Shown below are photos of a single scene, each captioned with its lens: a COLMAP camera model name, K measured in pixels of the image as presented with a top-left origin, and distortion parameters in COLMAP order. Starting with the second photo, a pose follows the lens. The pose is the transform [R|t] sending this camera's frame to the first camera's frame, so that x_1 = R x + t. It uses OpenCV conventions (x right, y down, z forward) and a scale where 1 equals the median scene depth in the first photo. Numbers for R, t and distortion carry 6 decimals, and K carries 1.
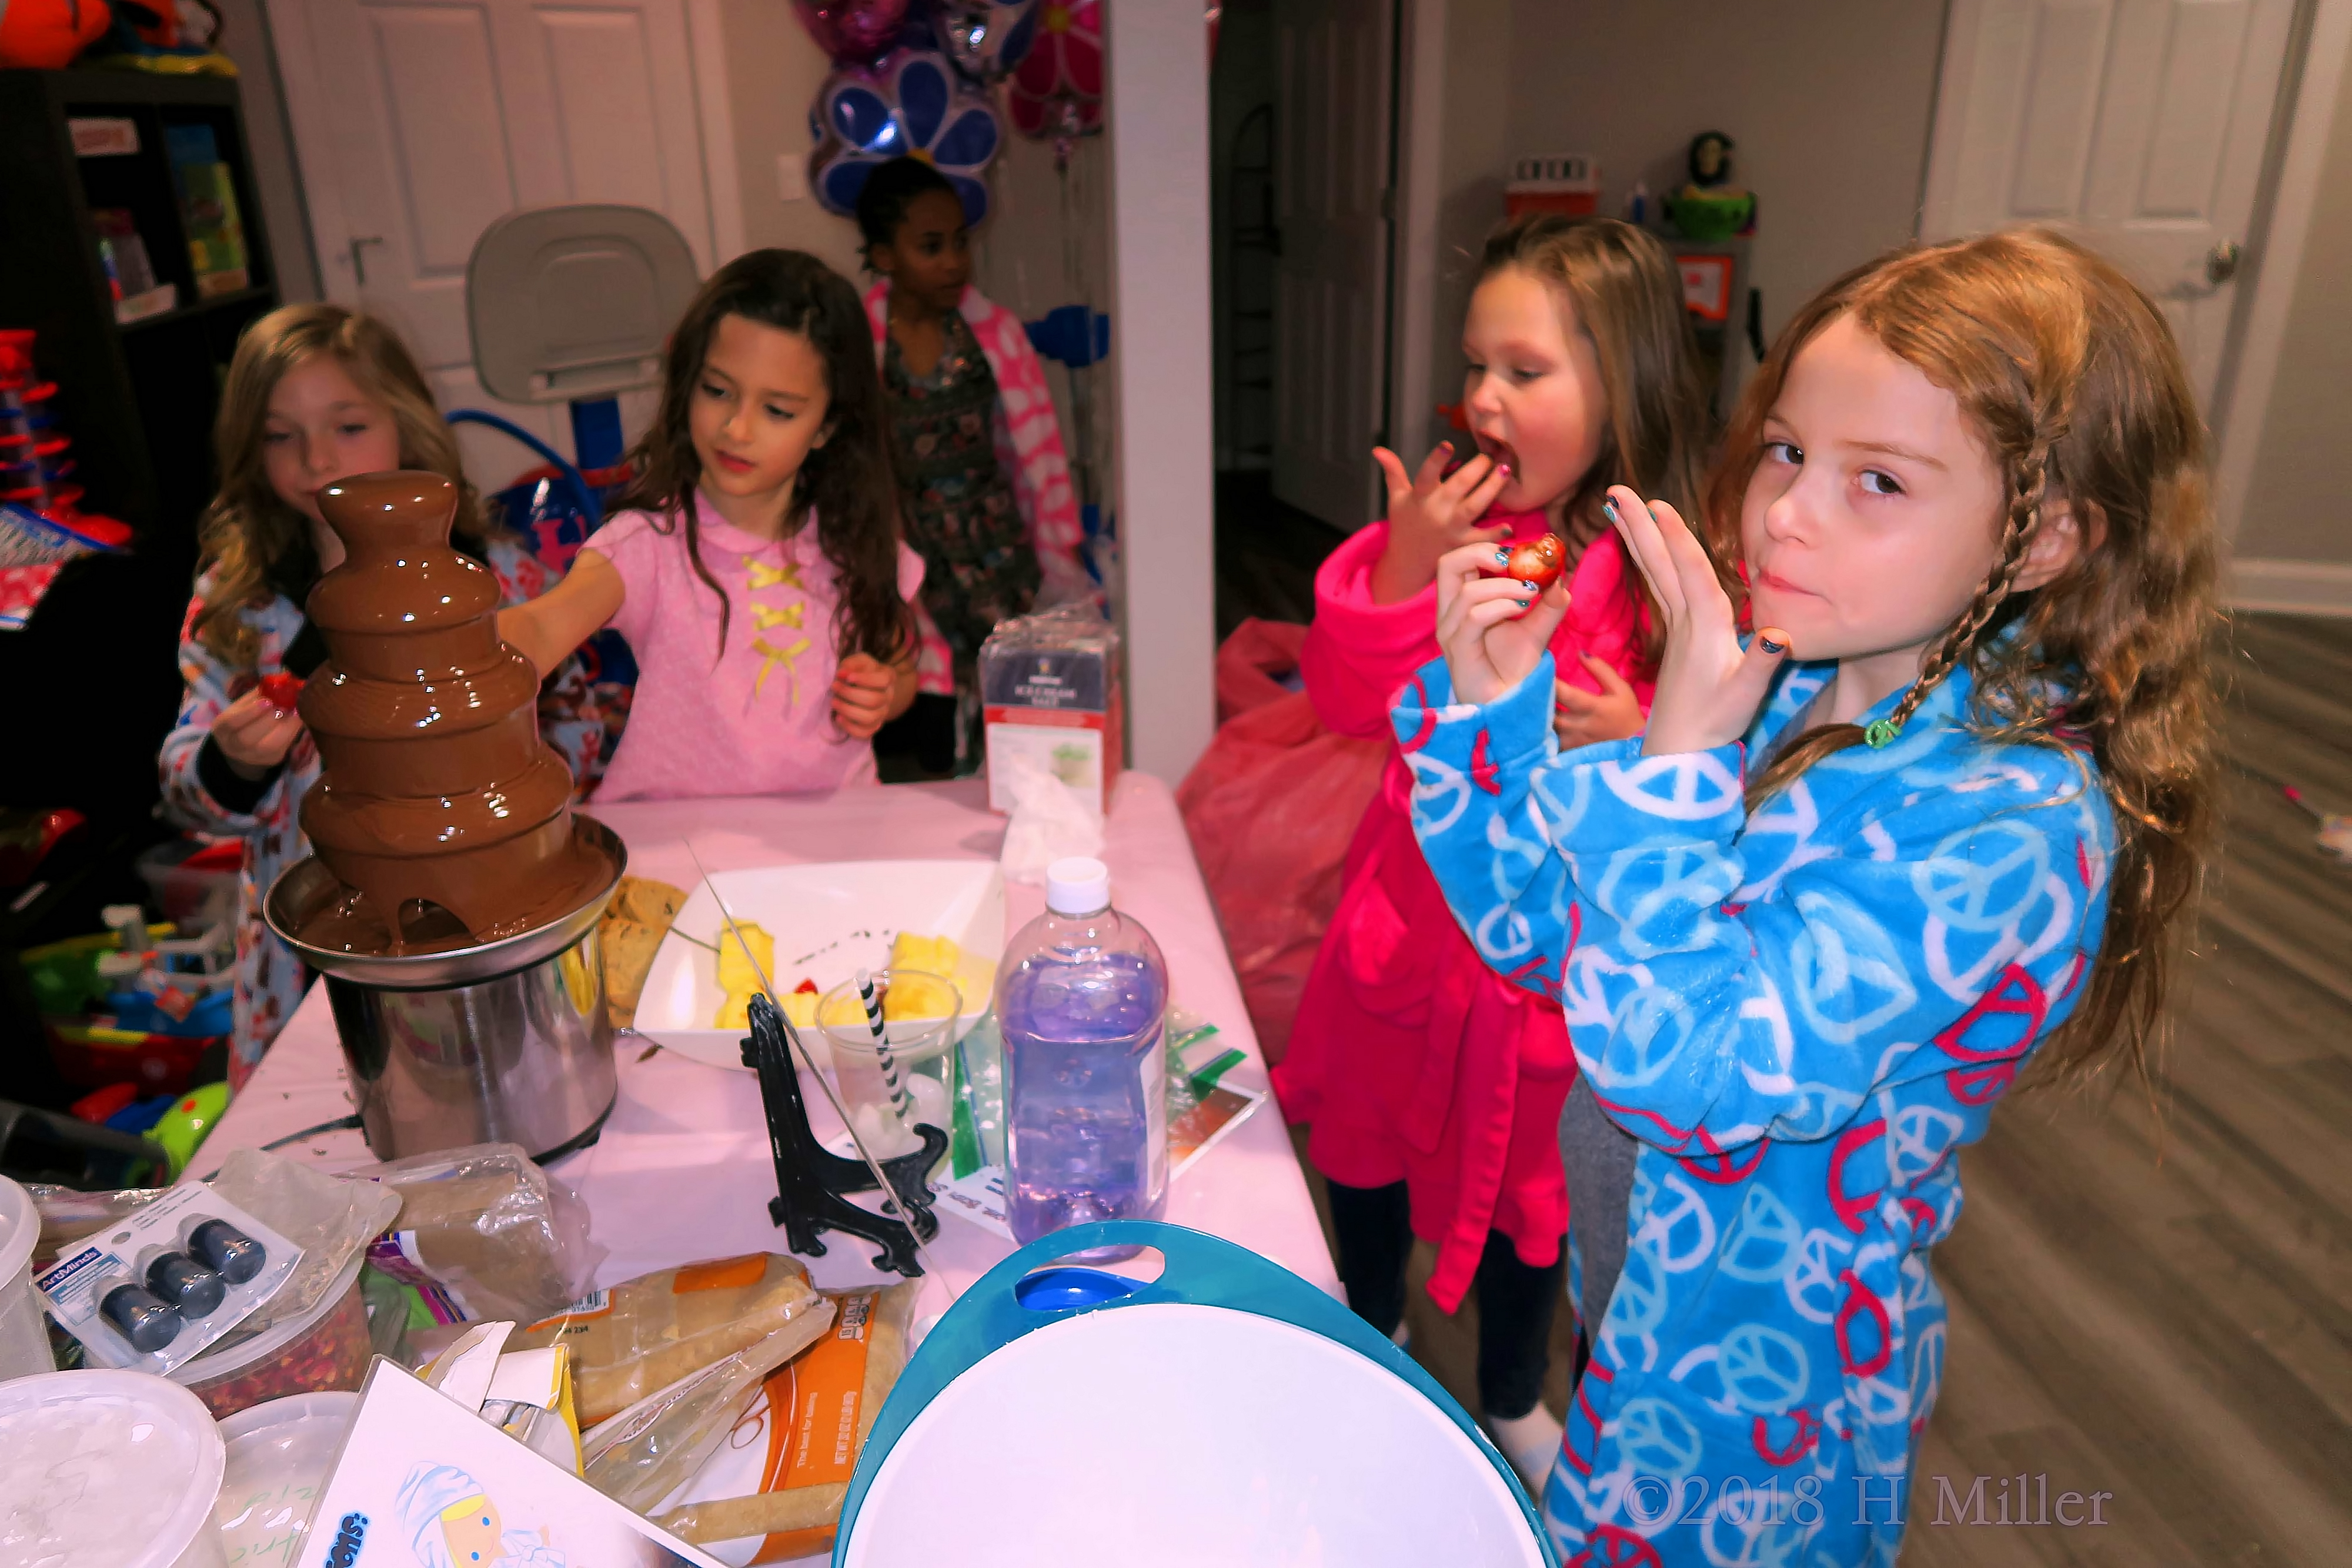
lens RADIAL K [[1582.1, 0, 1169.7], [0, 1582.1, 769.1], [0, 0, 1]] dist [-0.014662, 0.005441]
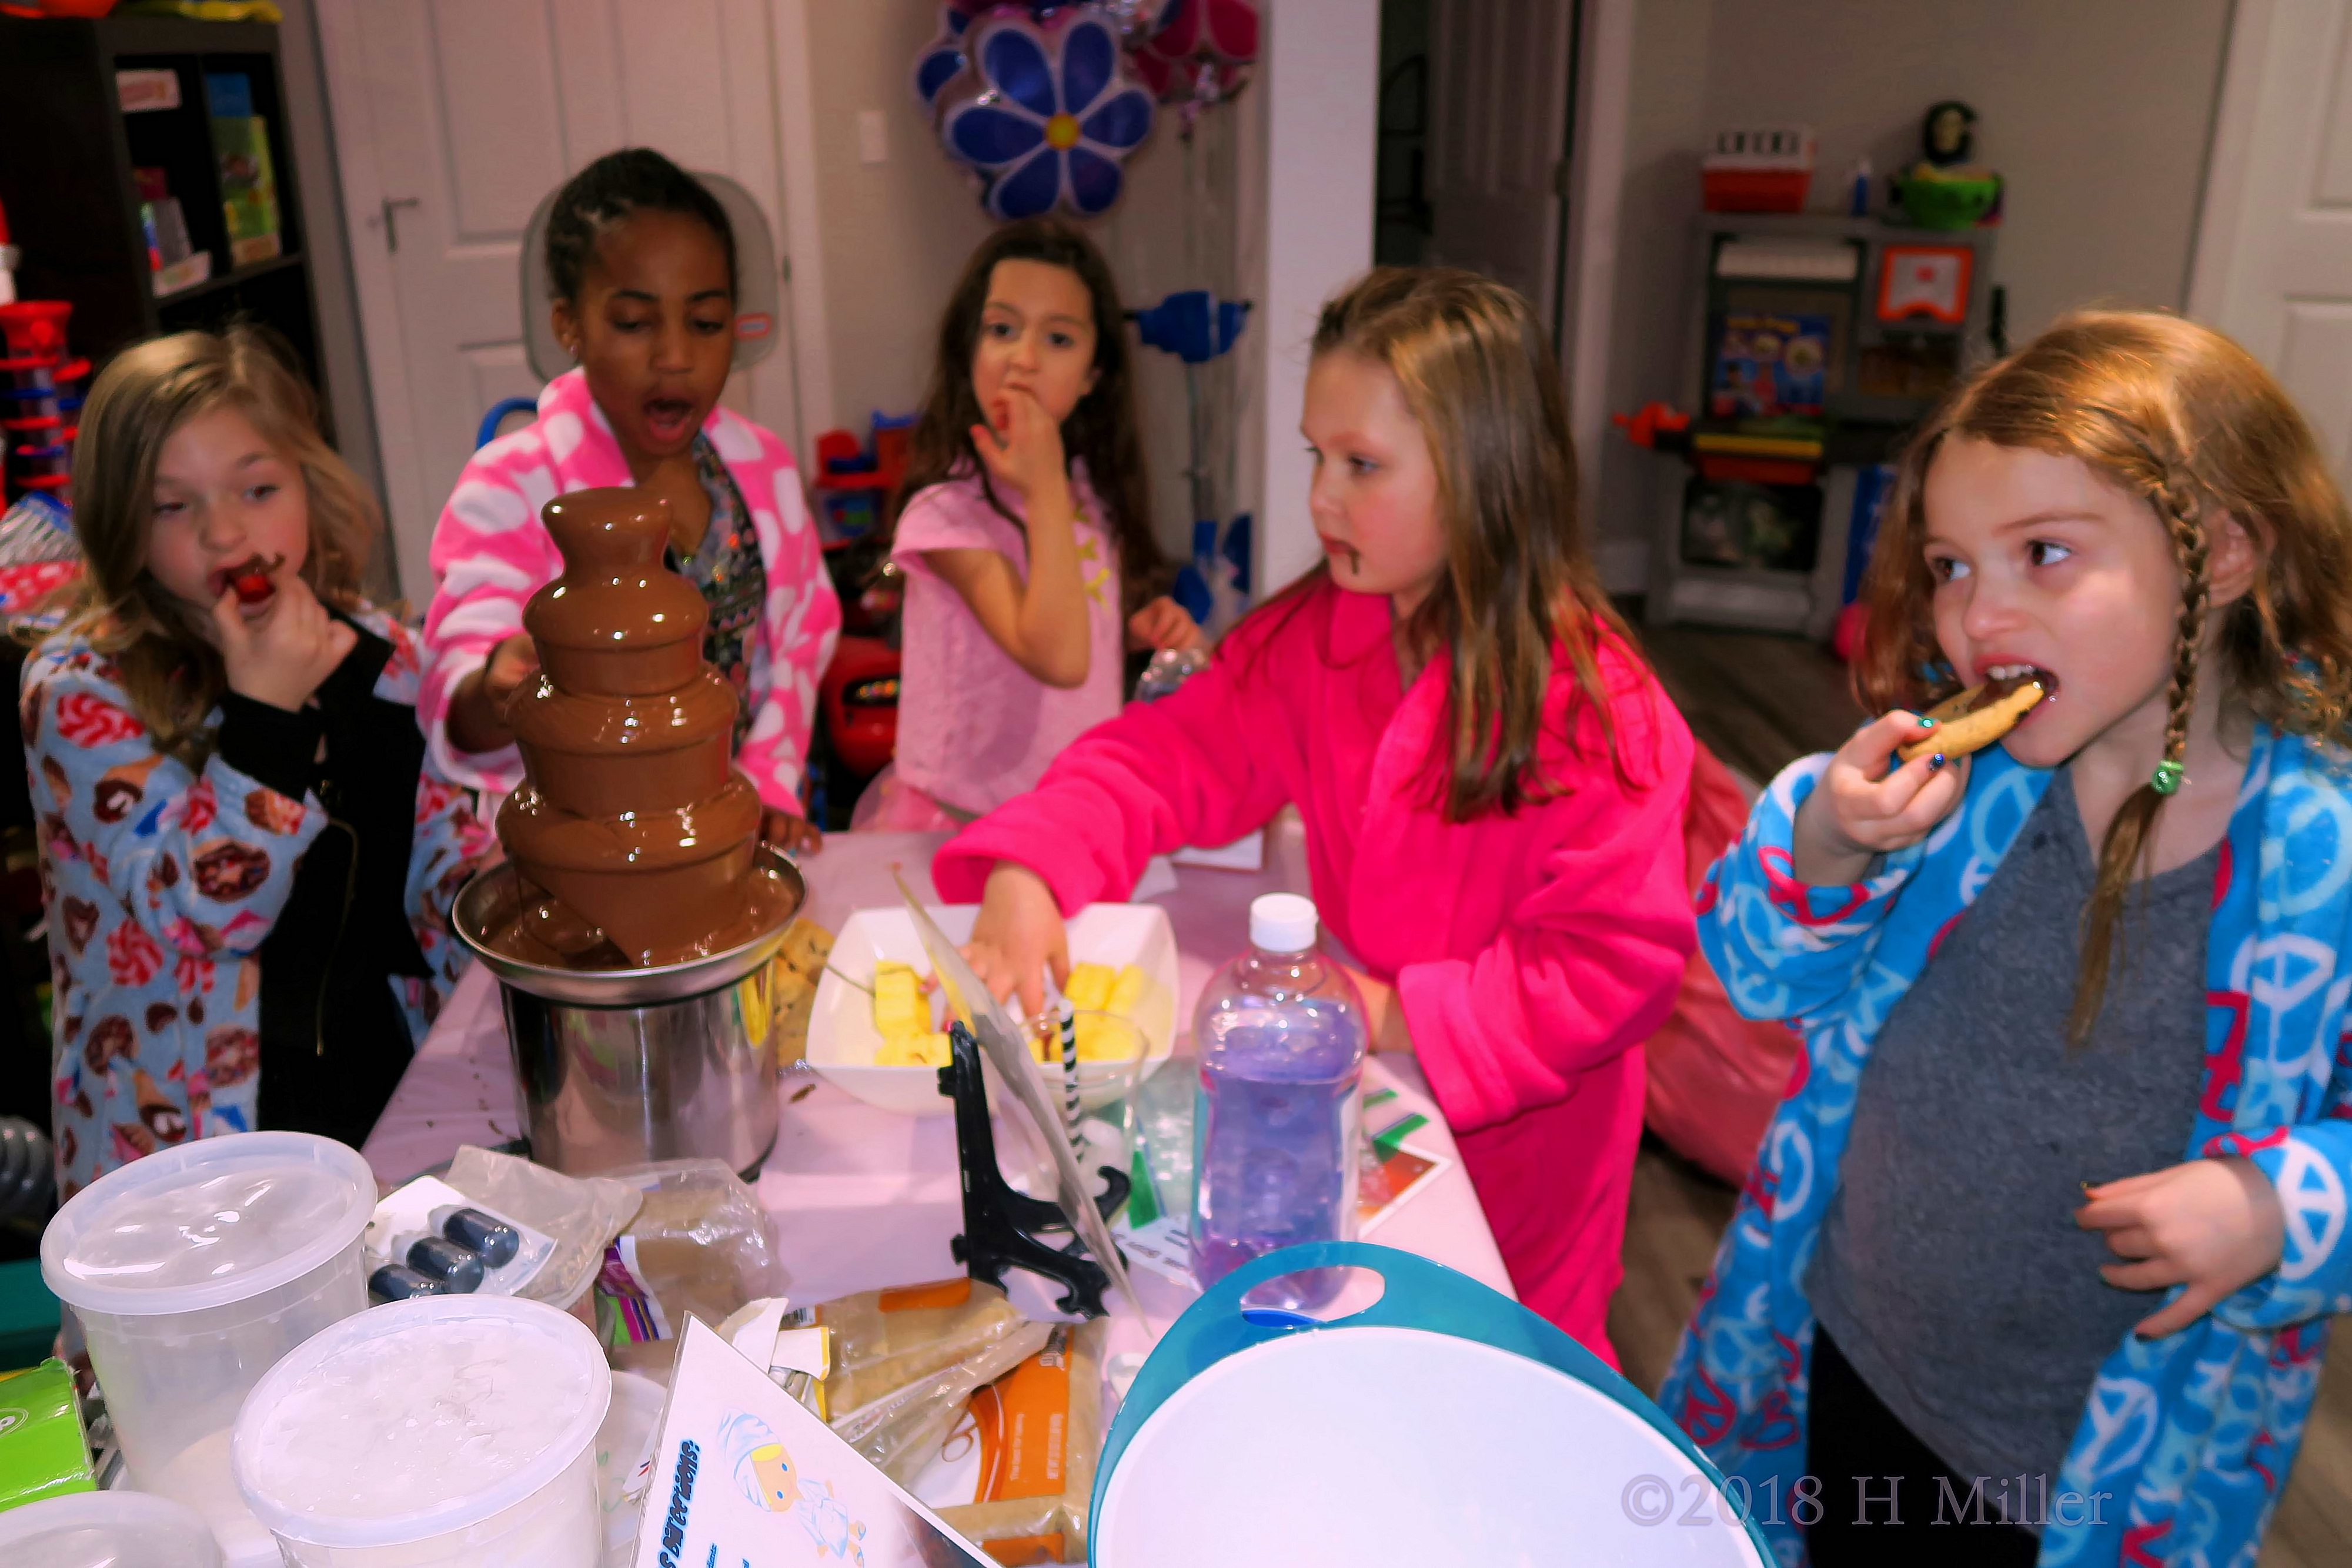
lens RADIAL K [[1914.0, 0, 1176.2], [0, 1914.0, 784.6], [0, 0, 1]] dist [0.004801, 0.002488]
pose [[0.998471, 0.031532, -0.045396, -0.063283], [-0.032732, 0.999127, -0.025948, 0.016762], [0.044538, 0.027394, 0.998632, -0.174409]]
